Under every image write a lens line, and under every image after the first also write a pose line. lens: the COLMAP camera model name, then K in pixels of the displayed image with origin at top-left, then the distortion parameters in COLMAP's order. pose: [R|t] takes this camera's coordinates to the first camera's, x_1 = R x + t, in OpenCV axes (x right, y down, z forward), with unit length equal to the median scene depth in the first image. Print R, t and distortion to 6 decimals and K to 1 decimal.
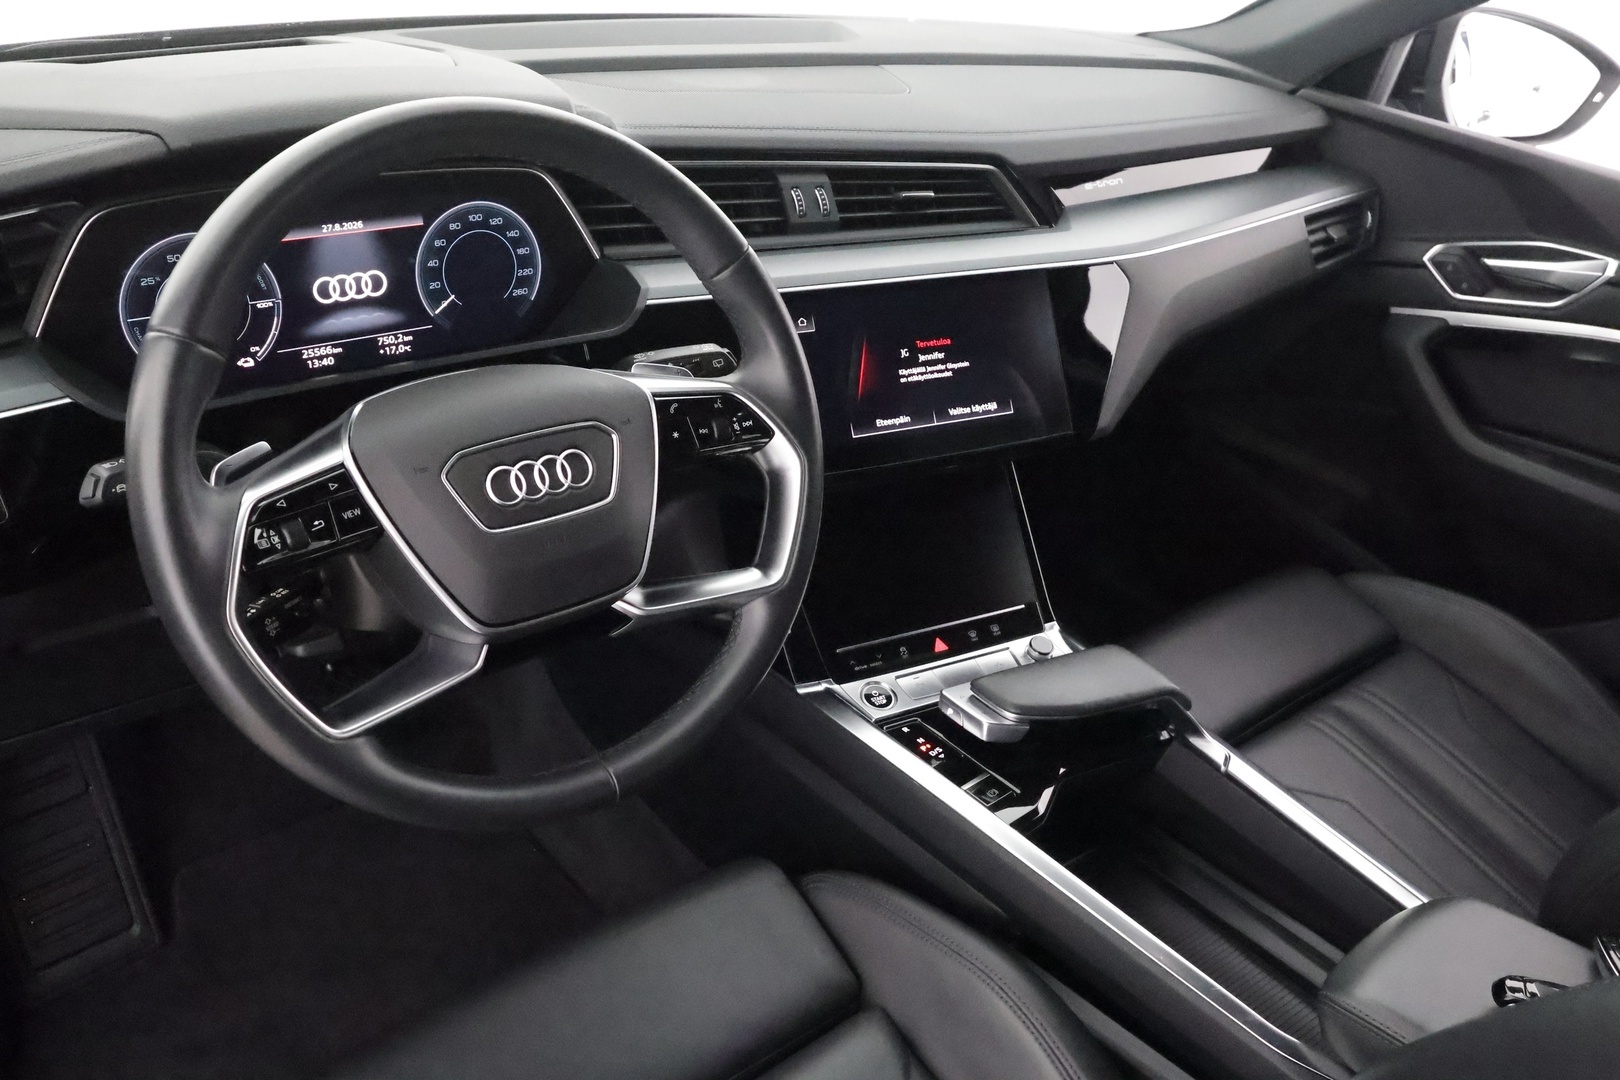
lens RADIAL K [[1307.0, 0, 810.0], [0, 1307.0, 540.0], [0, 0, 1]] dist [0.003090, 0.000580]
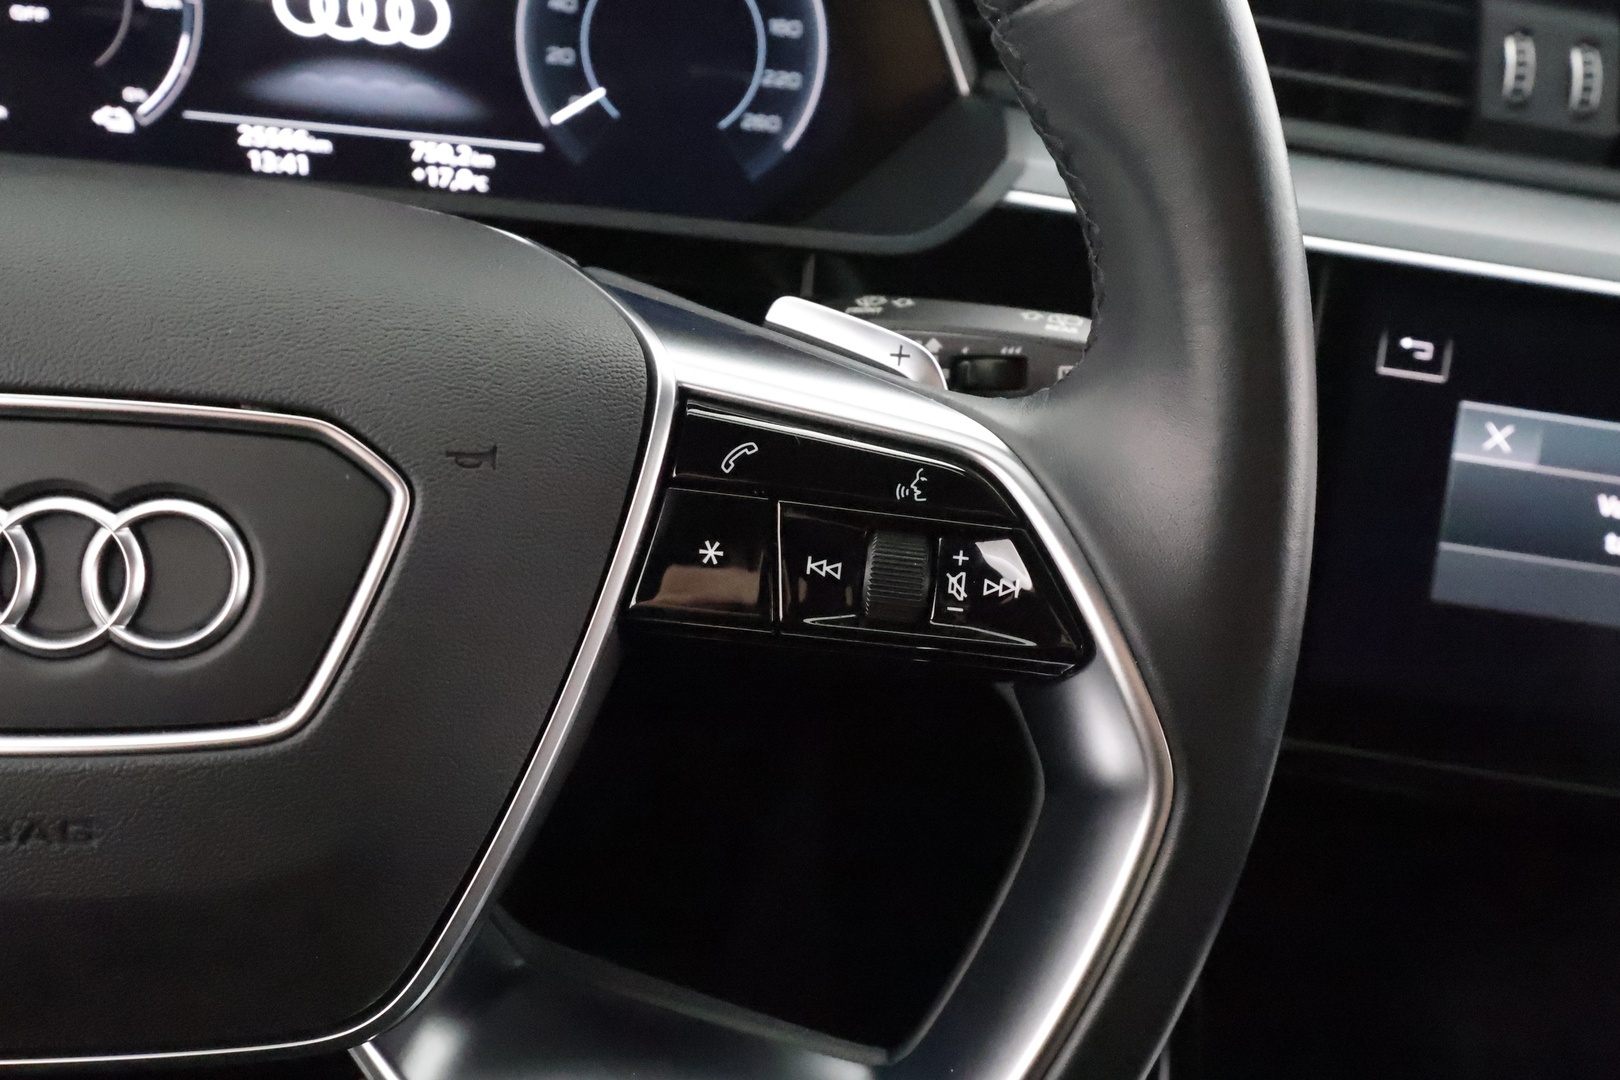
lens RADIAL K [[1198.5, 0, 838.1], [0, 1198.5, 578.7], [0, 0, 1]] dist [-0.104264, 0.159245]
pose [[0.846170, 0.318033, -0.427611, 0.024340], [-0.305221, 0.946981, 0.100330, -0.092191], [0.436848, 0.045620, 0.898378, 0.670361]]
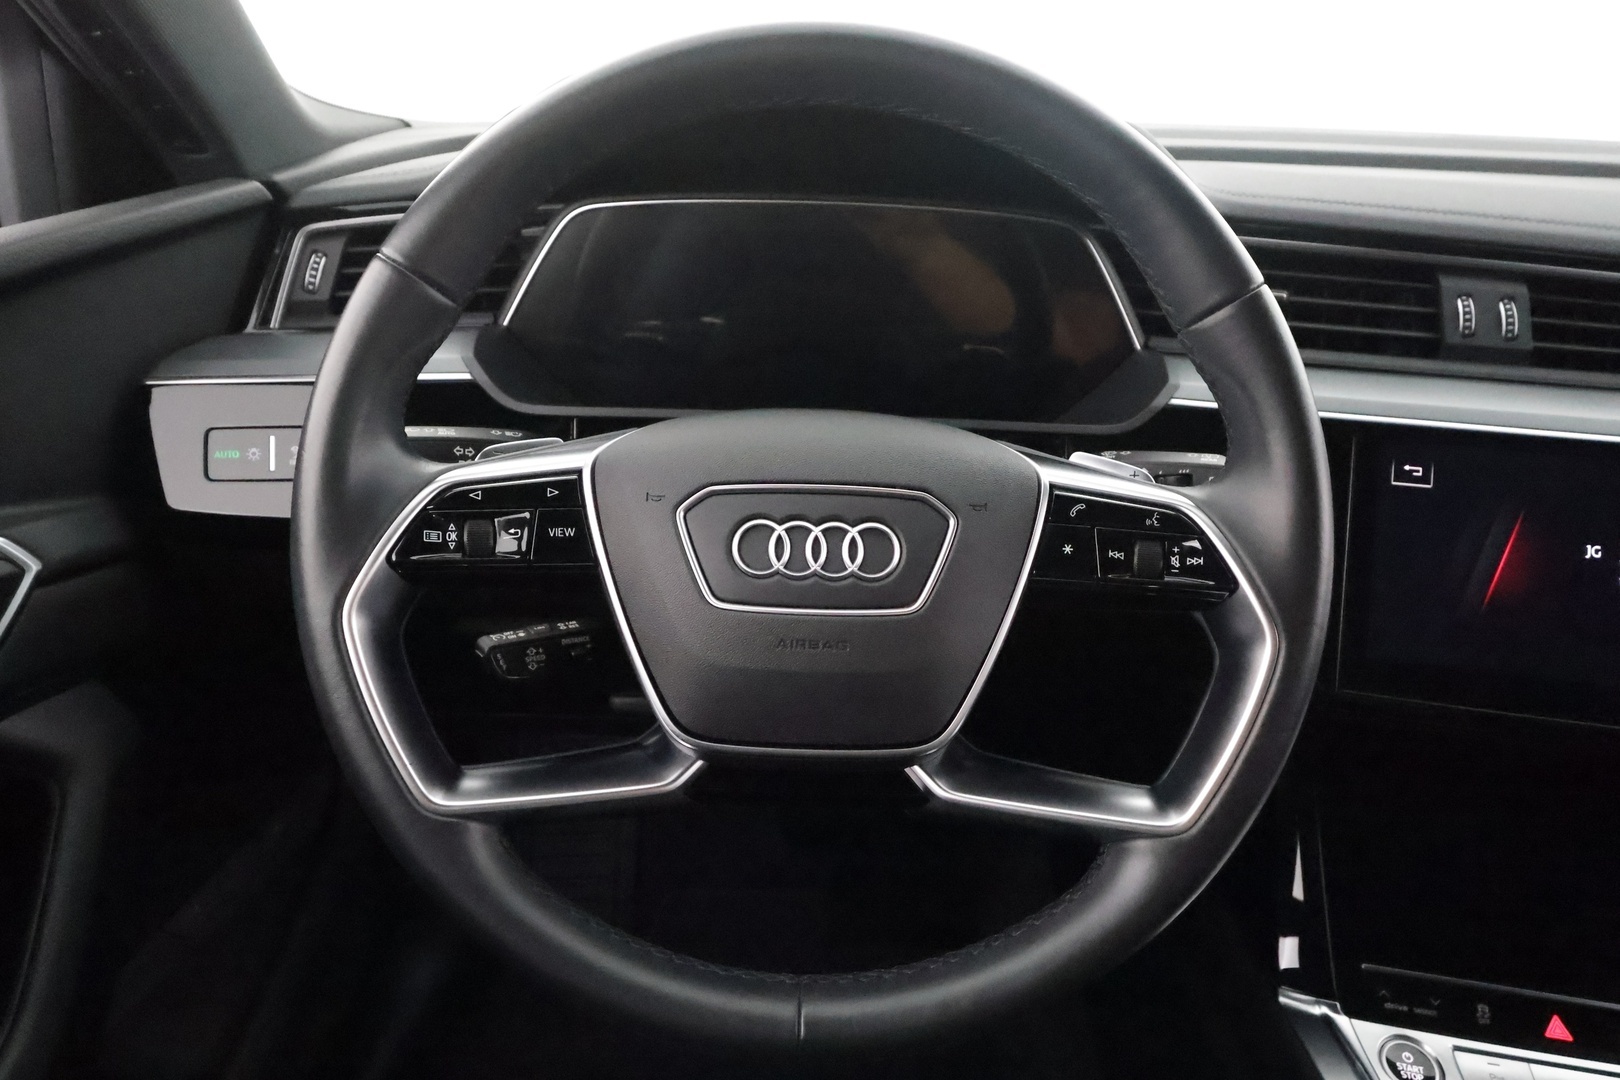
lens RADIAL K [[1063.7, 0, 810.0], [0, 1063.7, 540.0], [0, 0, 1]] dist [0.005989, -0.000195]
pose [[0.776468, 0.203195, -0.596498, 0.096440], [-0.285454, 0.957313, -0.045474, -0.020384], [0.561795, 0.205582, 0.801326, 0.427234]]
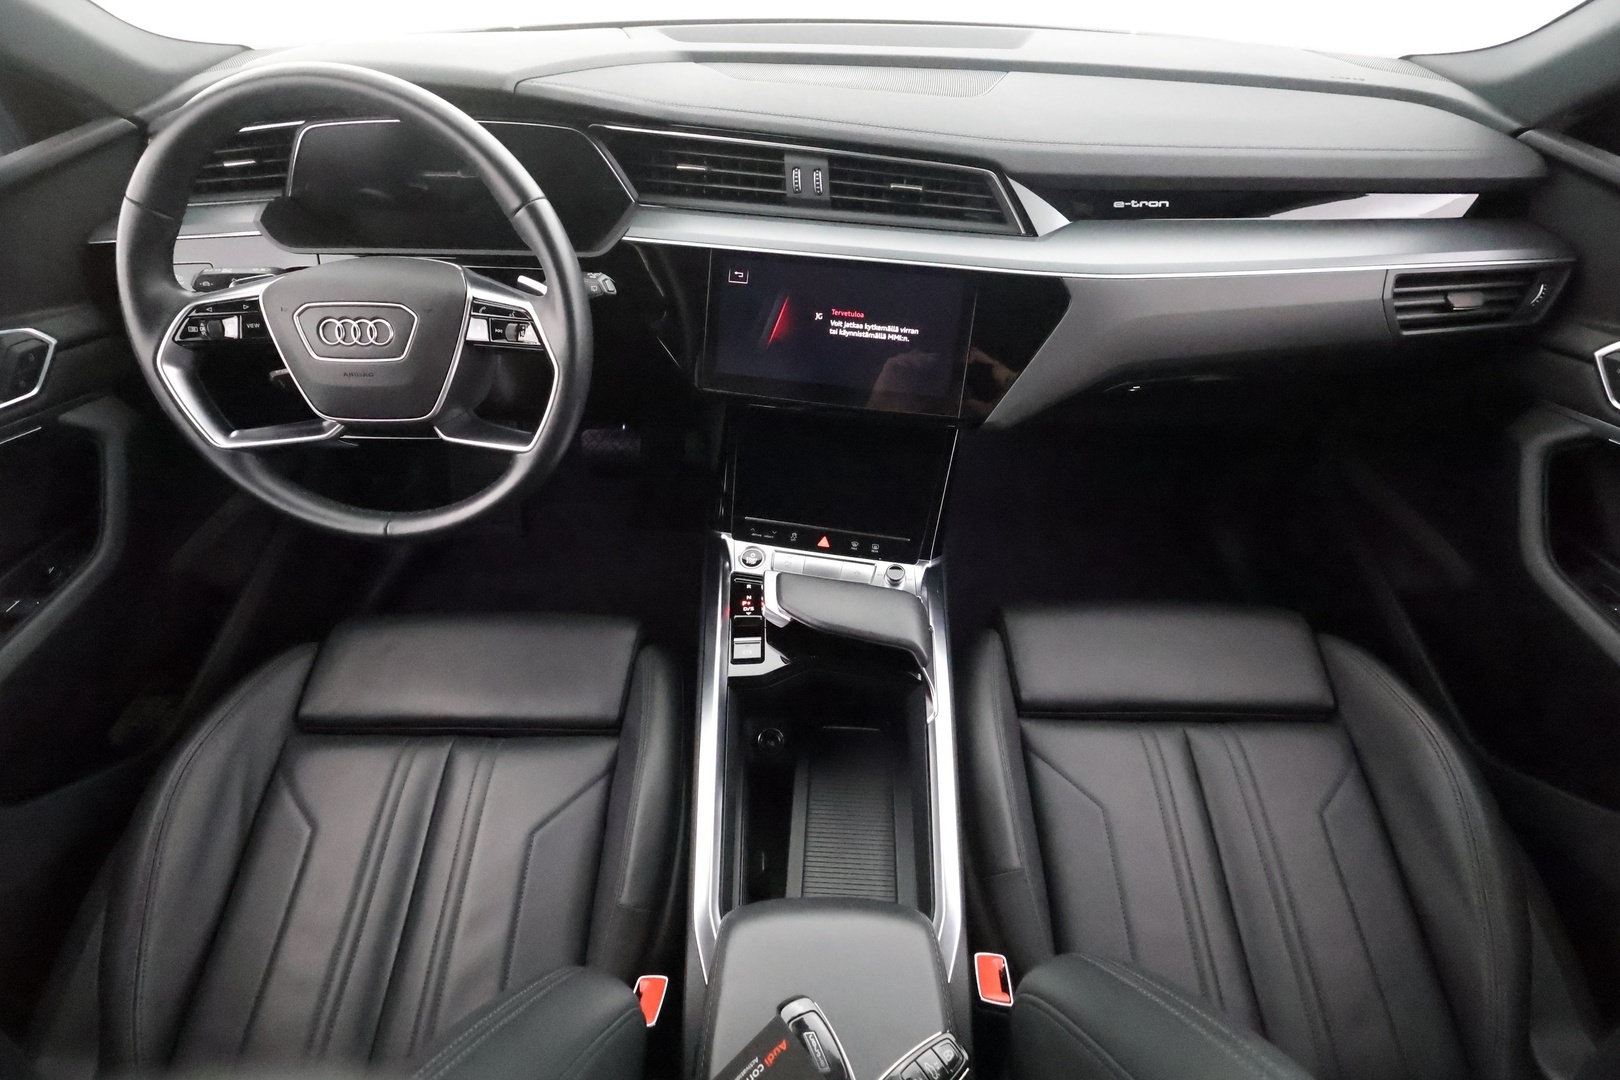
lens RADIAL K [[752.7, 0, 808.1], [0, 752.7, 534.0], [0, 0, 1]] dist [0.003711, 0.000541]
pose [[0.767735, 0.374110, -0.520216, 0.592691], [-0.263479, 0.924366, 0.275911, -0.166920], [0.584091, -0.074760, 0.808238, 0.443439]]
